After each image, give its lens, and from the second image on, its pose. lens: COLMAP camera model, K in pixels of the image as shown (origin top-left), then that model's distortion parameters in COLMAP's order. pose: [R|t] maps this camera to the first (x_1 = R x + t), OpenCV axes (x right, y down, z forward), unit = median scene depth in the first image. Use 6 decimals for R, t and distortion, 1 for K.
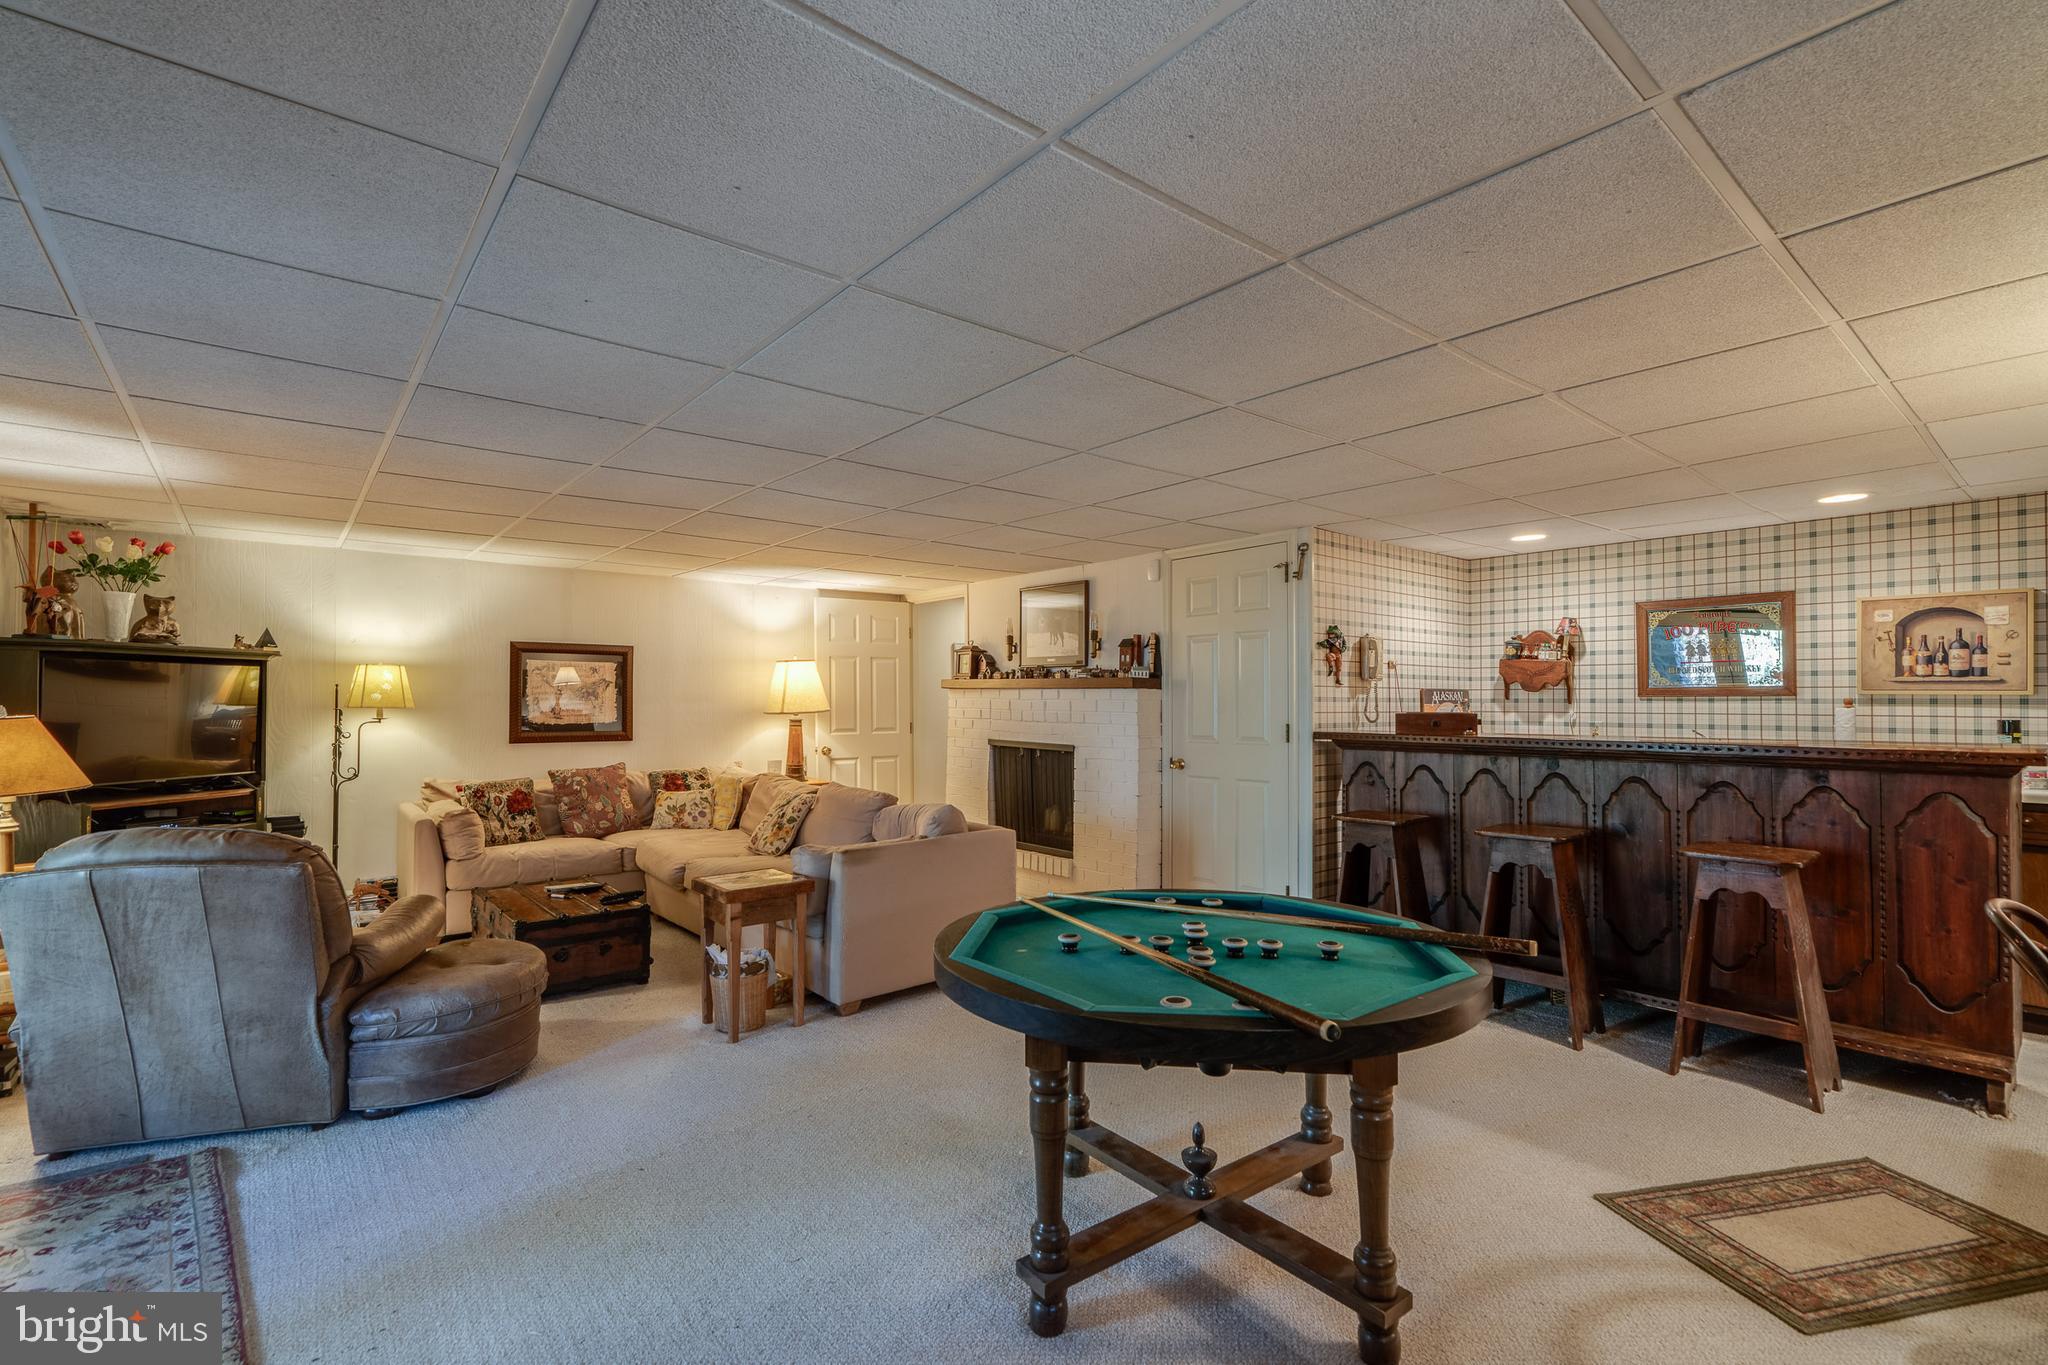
lens RADIAL K [[933.6, 0, 1019.2], [0, 933.6, 685.8], [0, 0, 1]] dist [-0.005776, -0.000233]
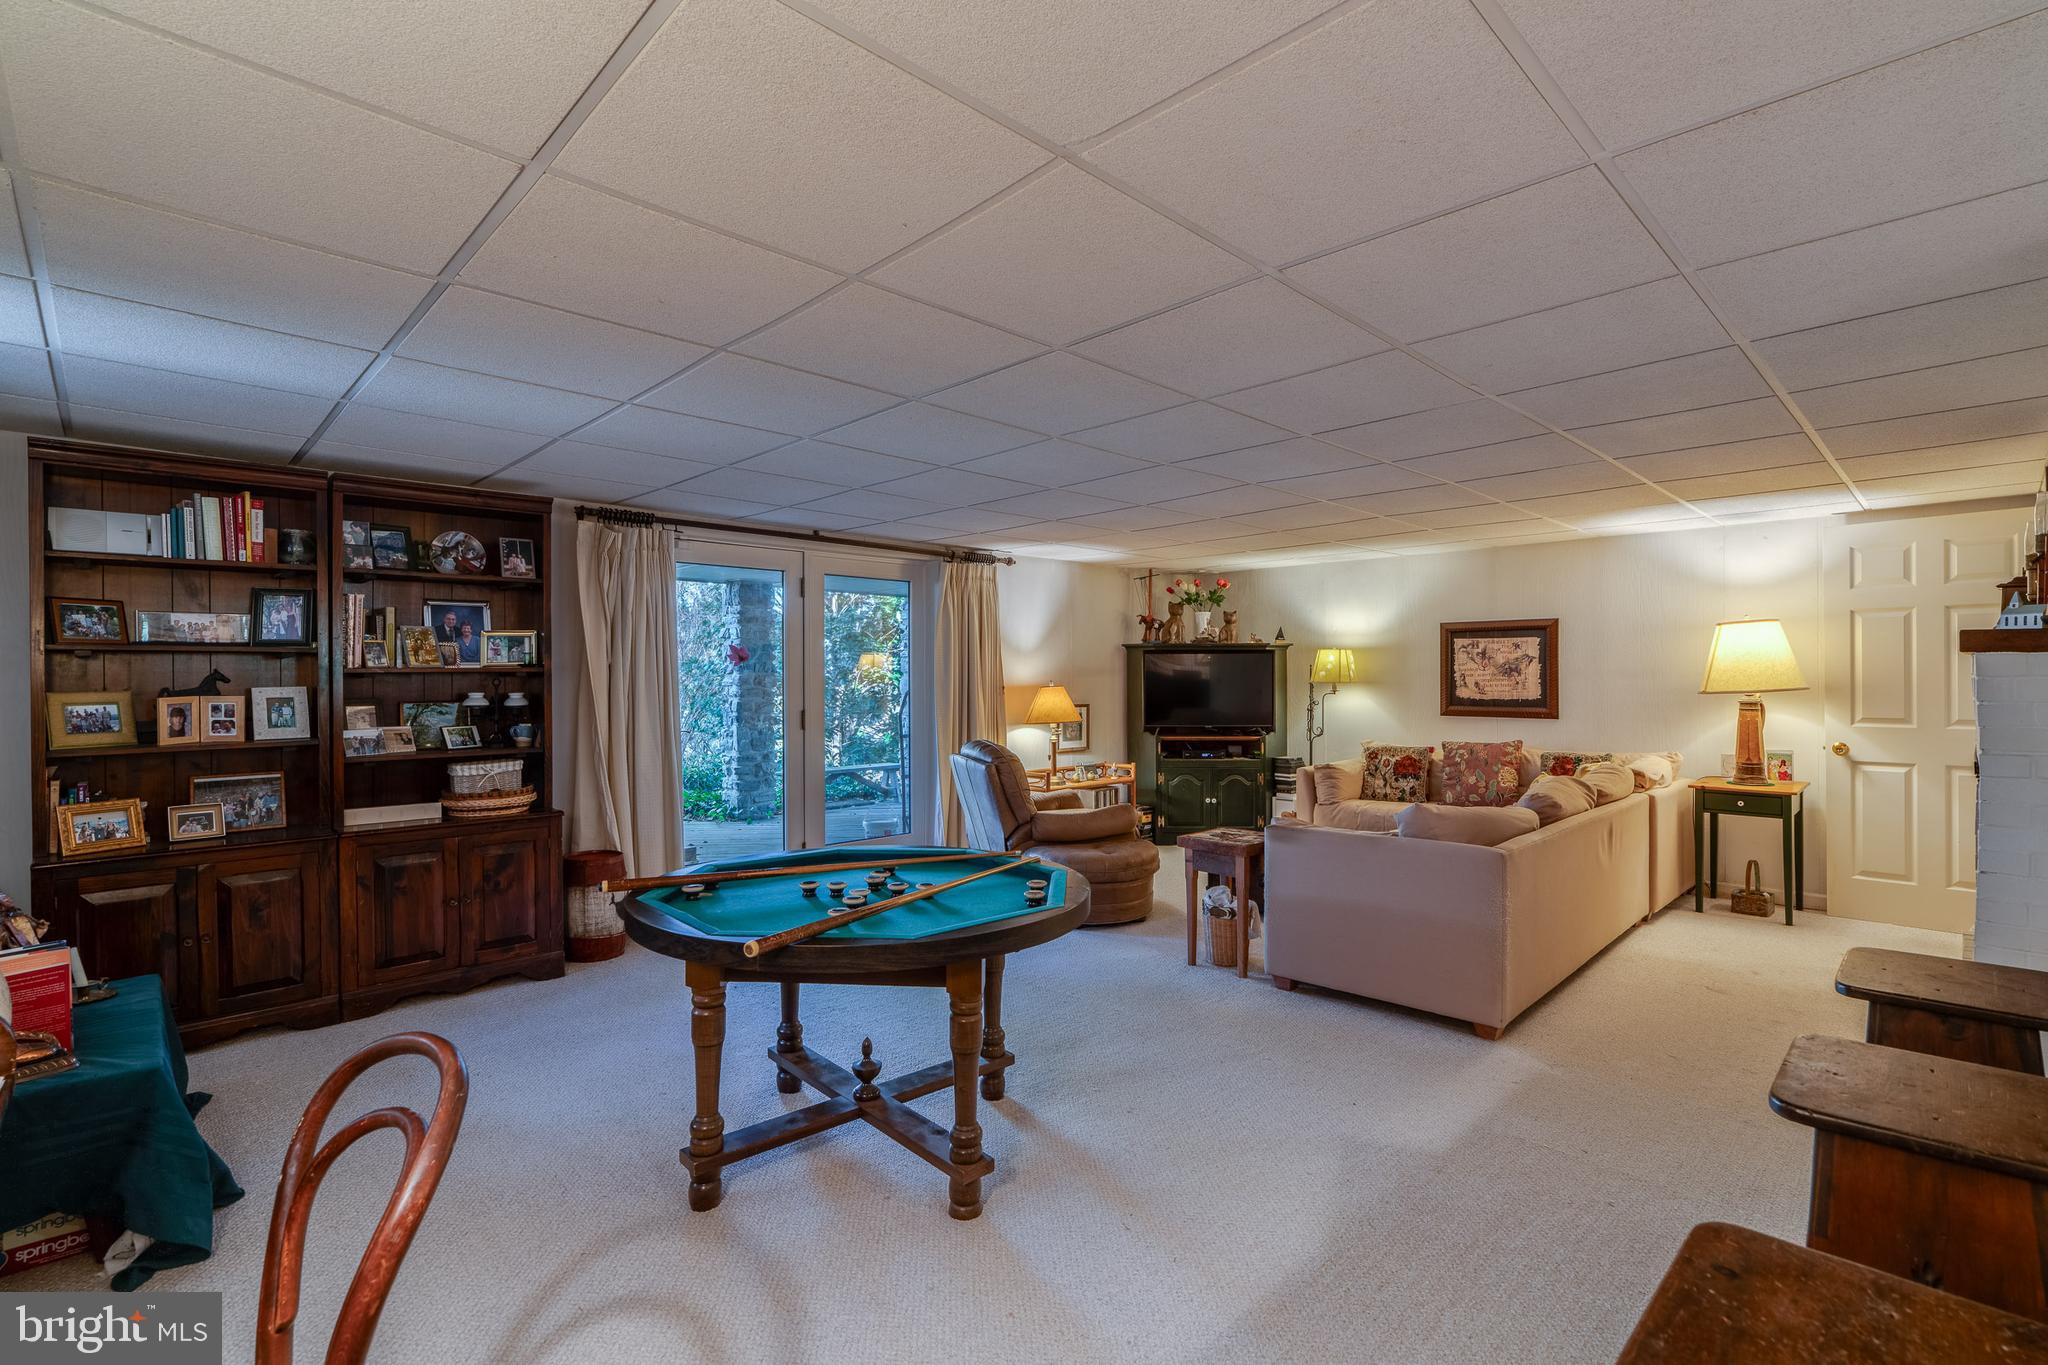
lens RADIAL K [[933.6, 0, 1019.2], [0, 933.6, 685.8], [0, 0, 1]] dist [-0.005776, -0.000233]
pose [[0.078053, 0.008991, -0.996909, 0.569112], [0.018404, 0.999776, 0.010458, 0.006472], [0.996779, -0.019163, 0.077870, 0.458411]]
